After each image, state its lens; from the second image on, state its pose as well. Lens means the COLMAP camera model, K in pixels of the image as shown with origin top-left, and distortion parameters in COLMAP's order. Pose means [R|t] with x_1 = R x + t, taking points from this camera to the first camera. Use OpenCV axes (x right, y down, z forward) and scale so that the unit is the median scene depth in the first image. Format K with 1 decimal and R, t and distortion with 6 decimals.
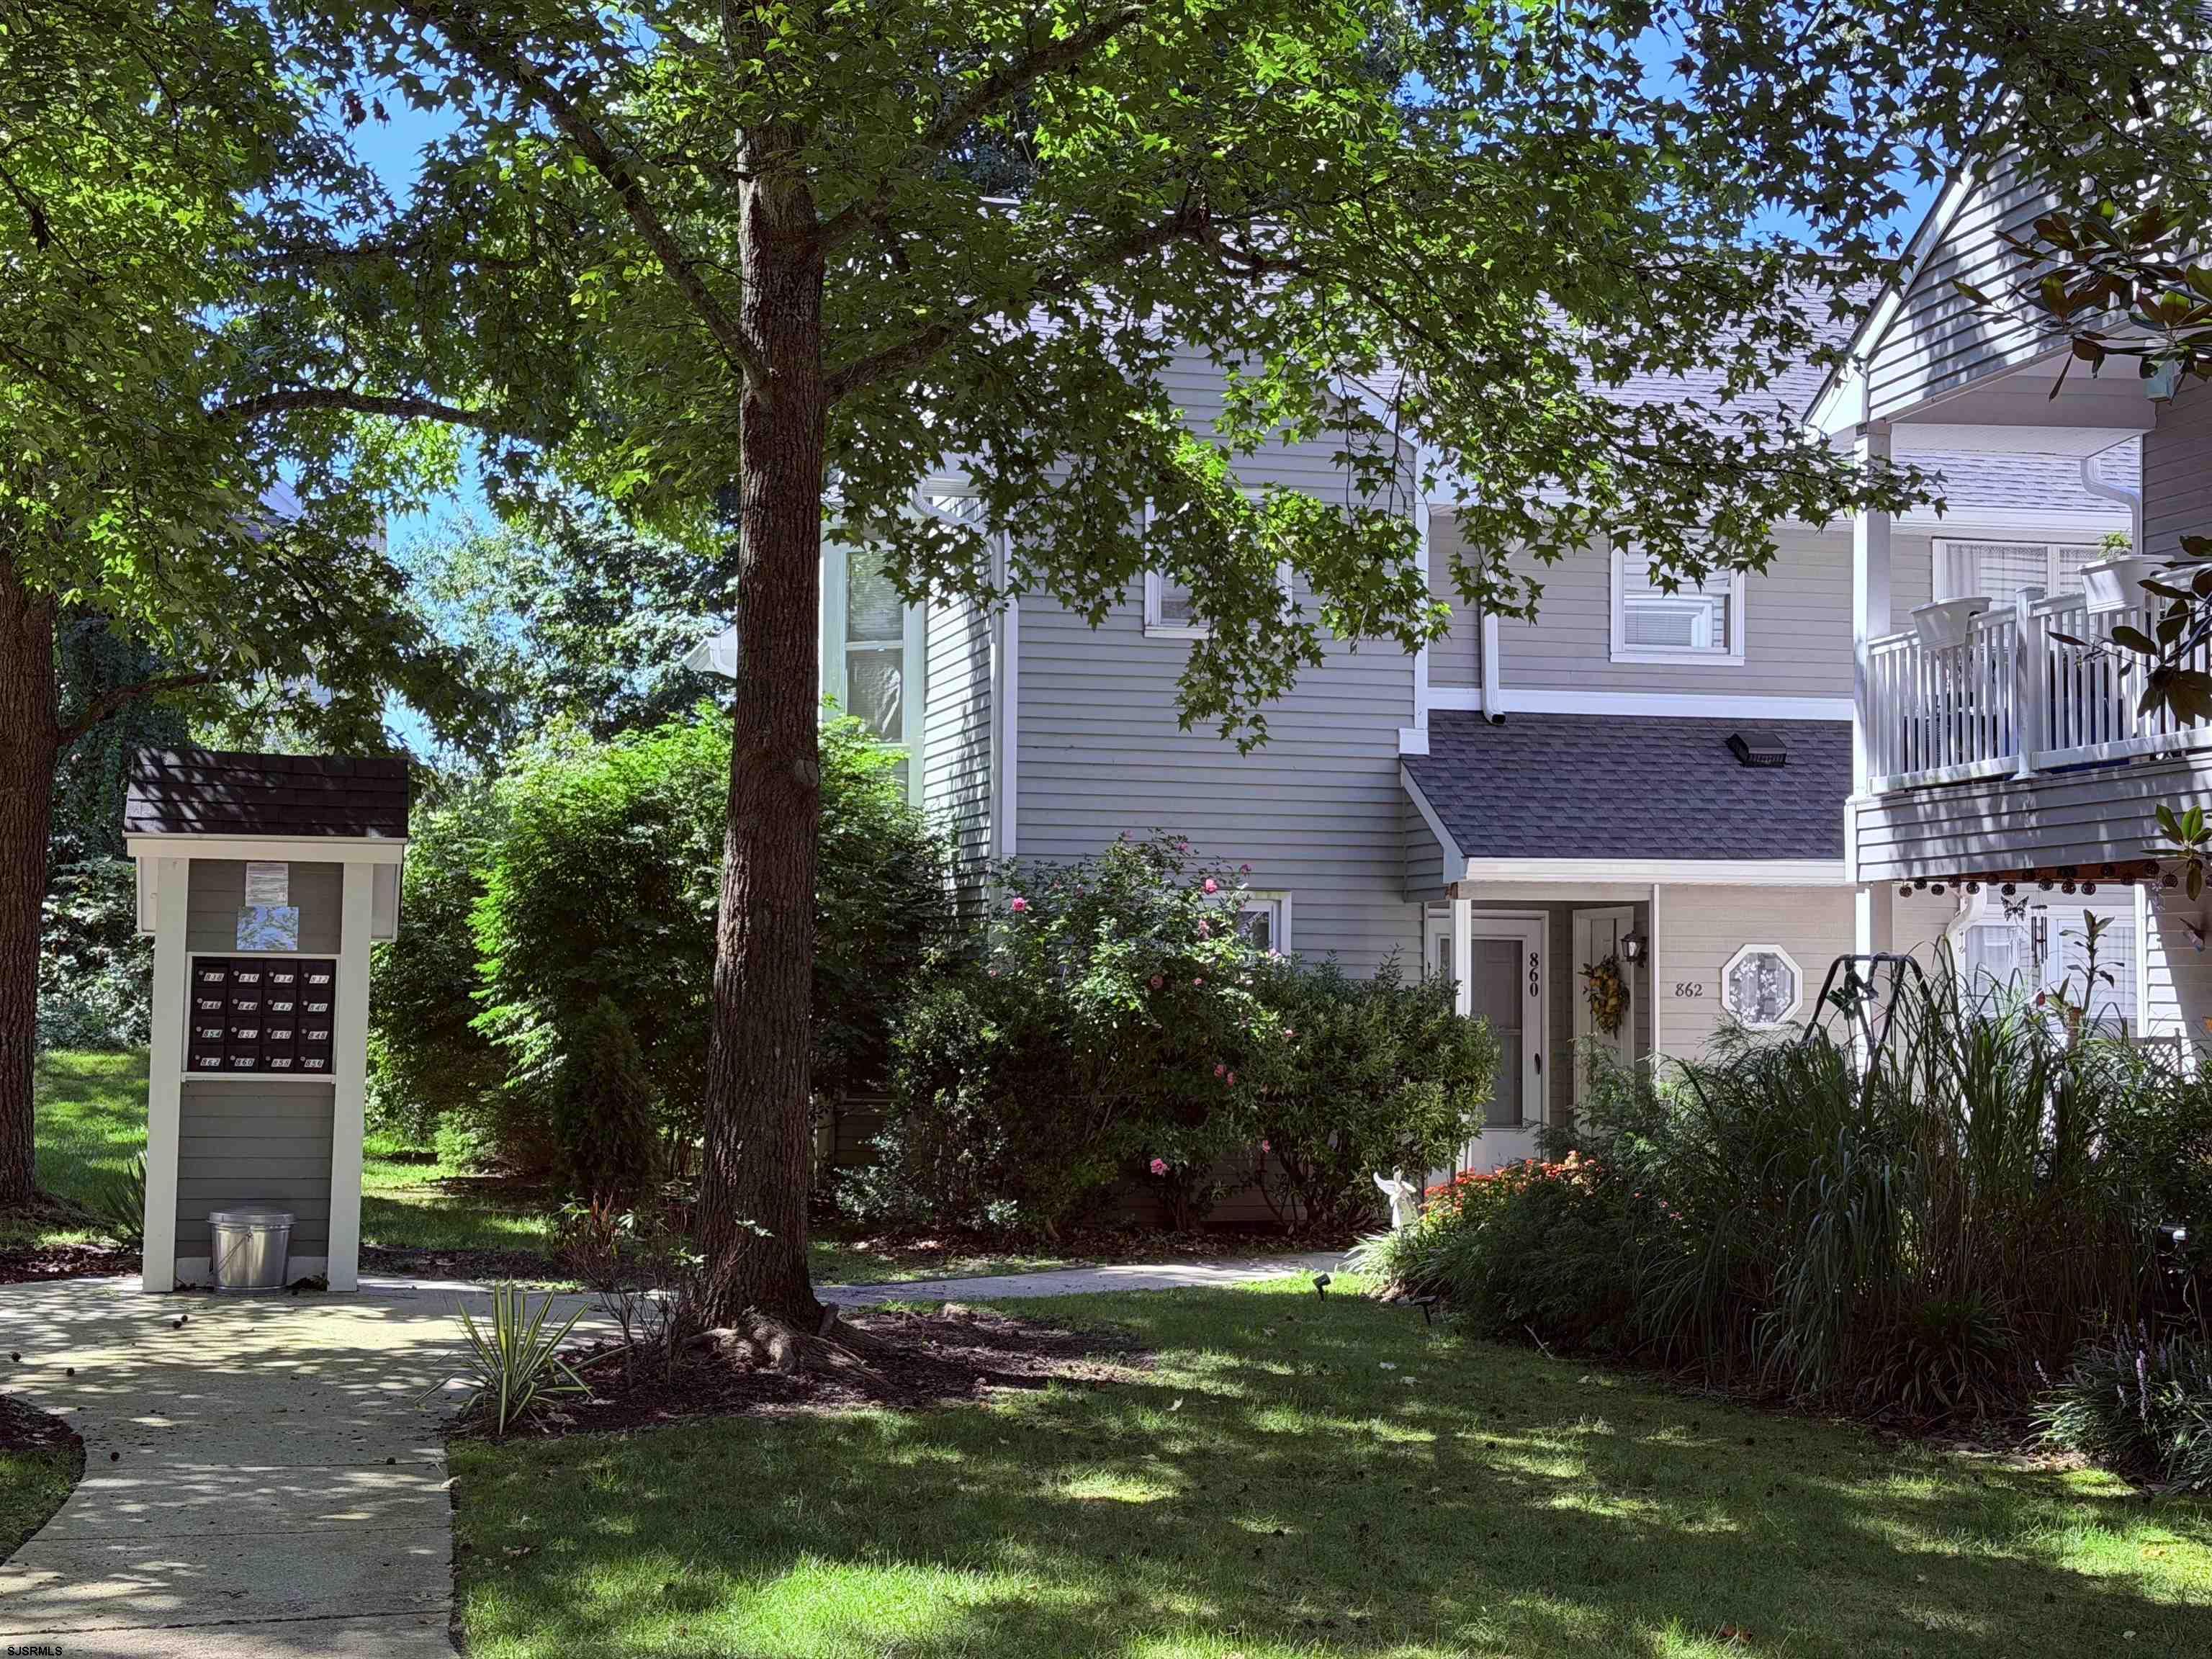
lens RADIAL K [[3076.2, 0, 1105.8], [0, 3076.2, 831.1], [0, 0, 1]] dist [0.008591, 0.000000]
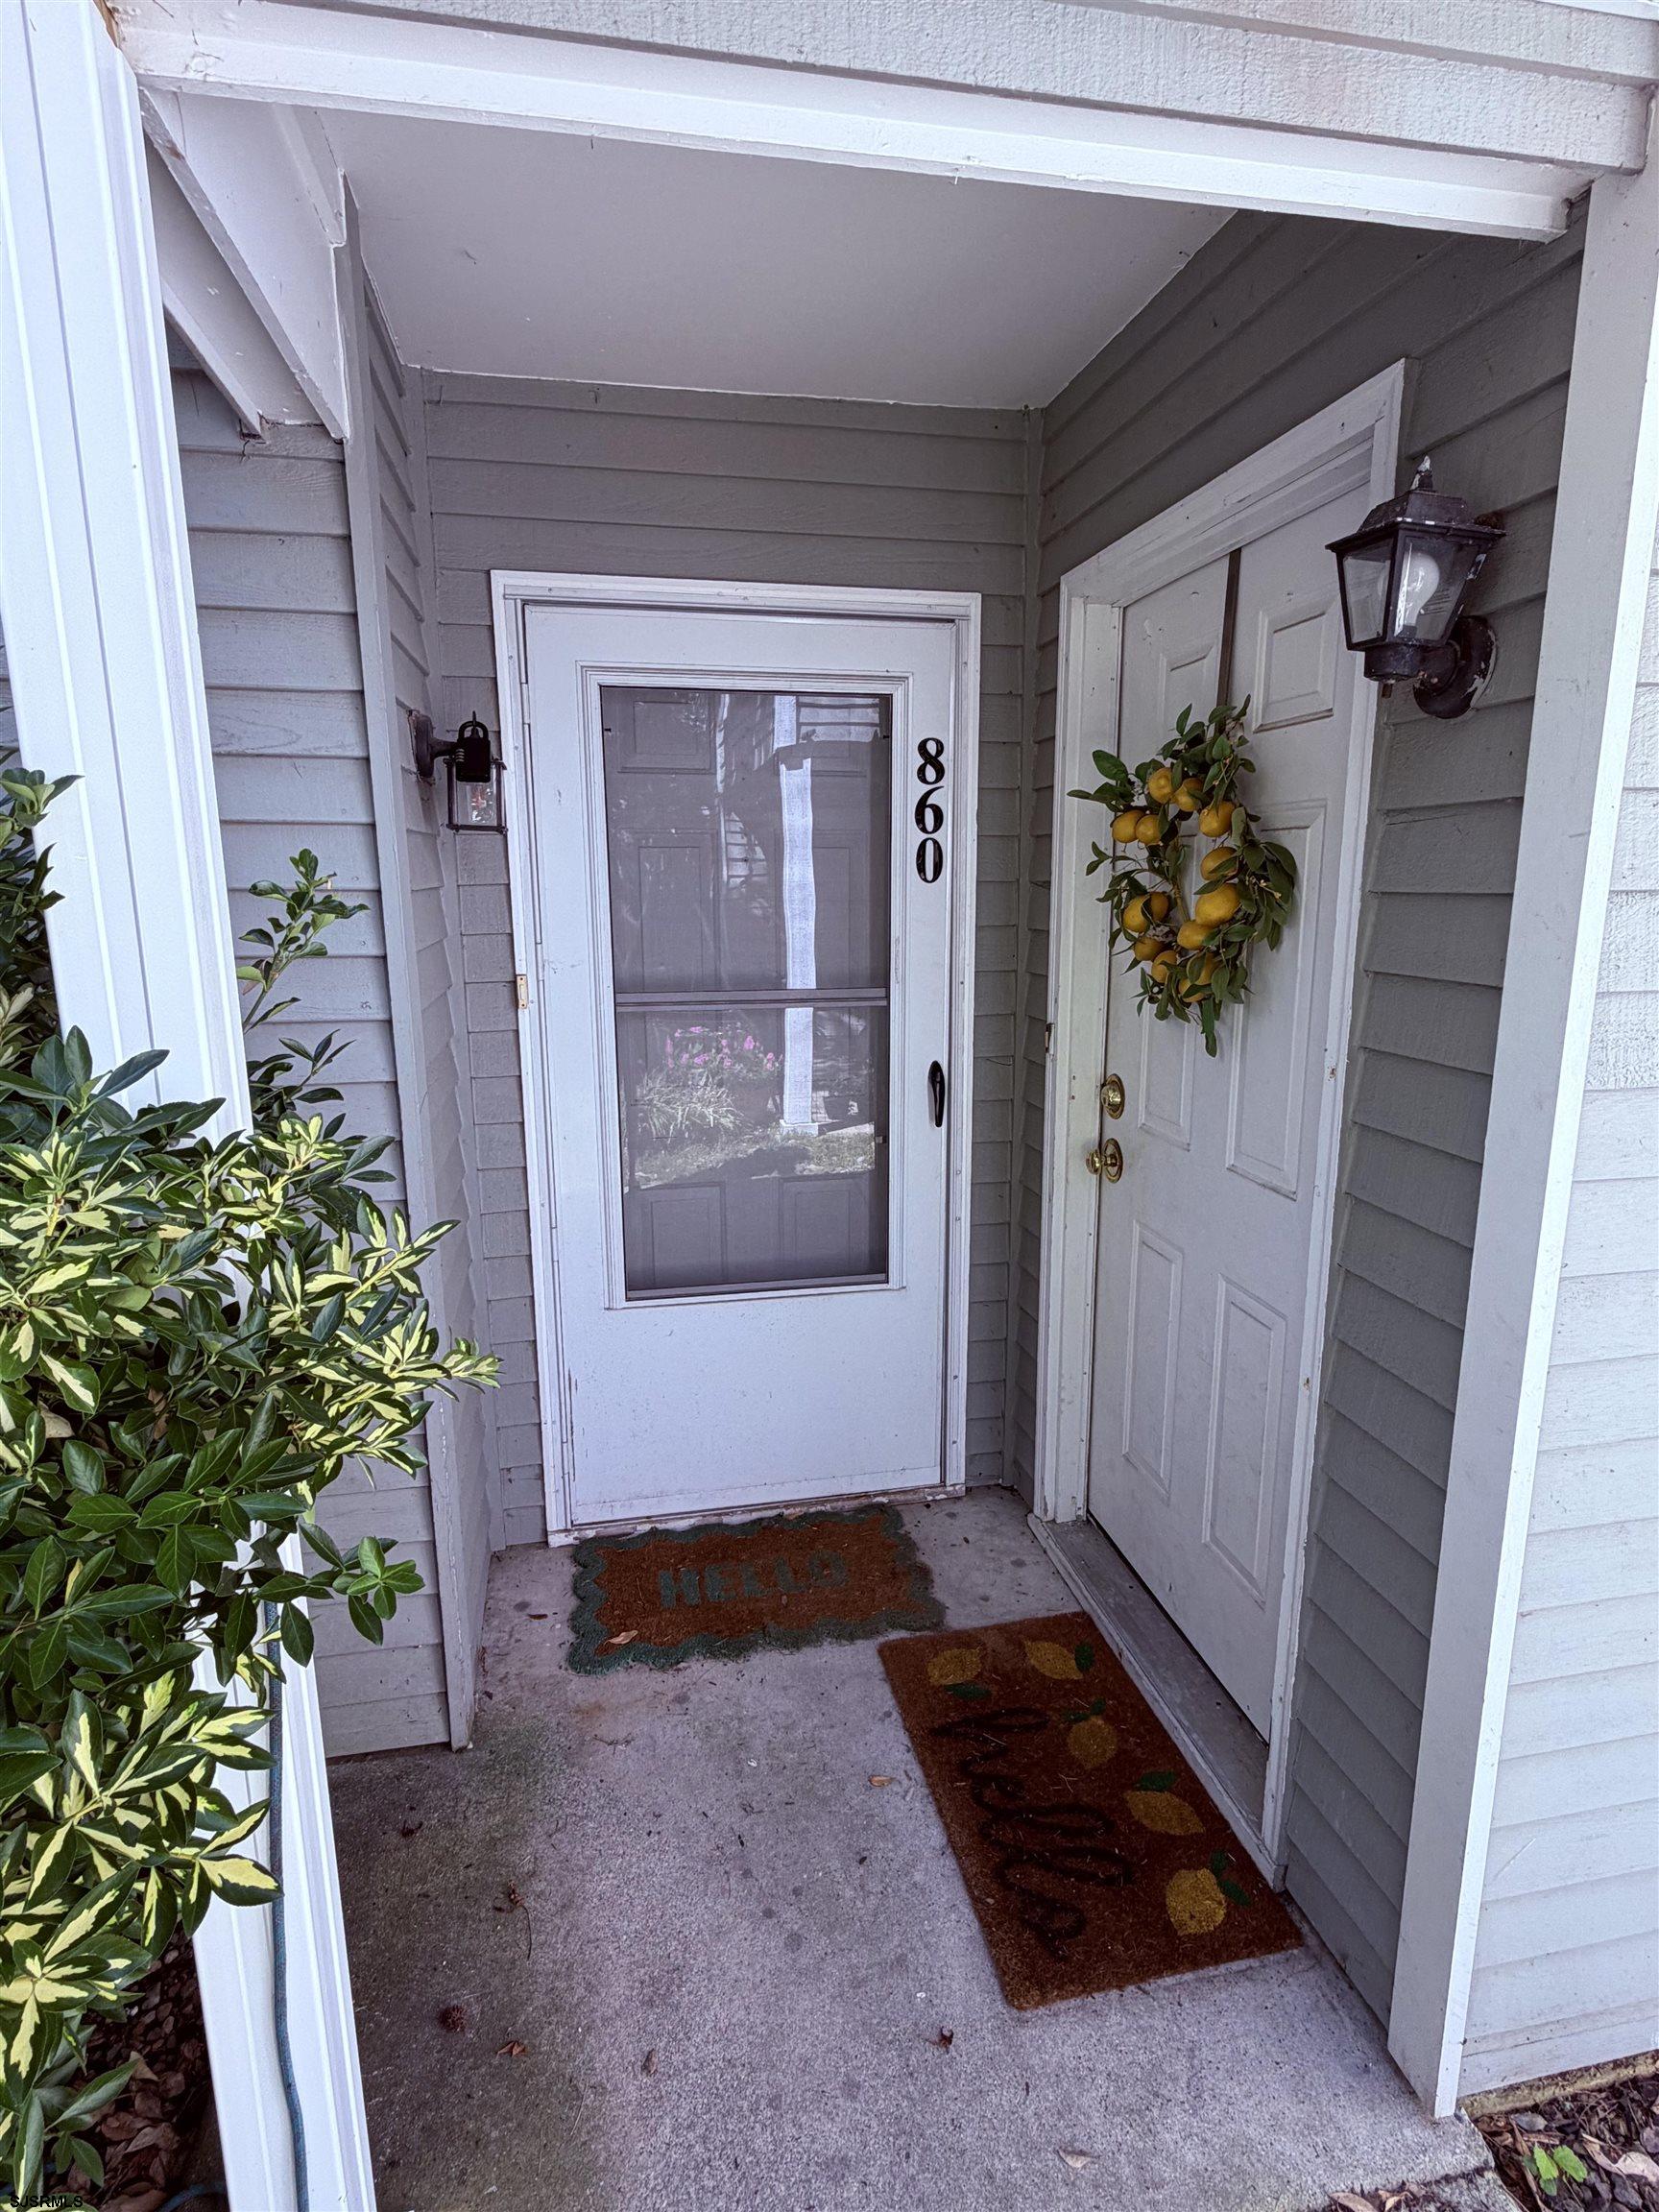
lens RADIAL K [[1160.2, 0, 833.5], [0, 1160.2, 1107.1], [0, 0, 1]] dist [-0.000432, -0.000021]
pose [[0.999267, -0.005493, -0.037879, 0.120866], [0.015056, 0.966275, 0.257073, 0.040794], [0.035189, -0.257455, 0.965649, 0.791982]]
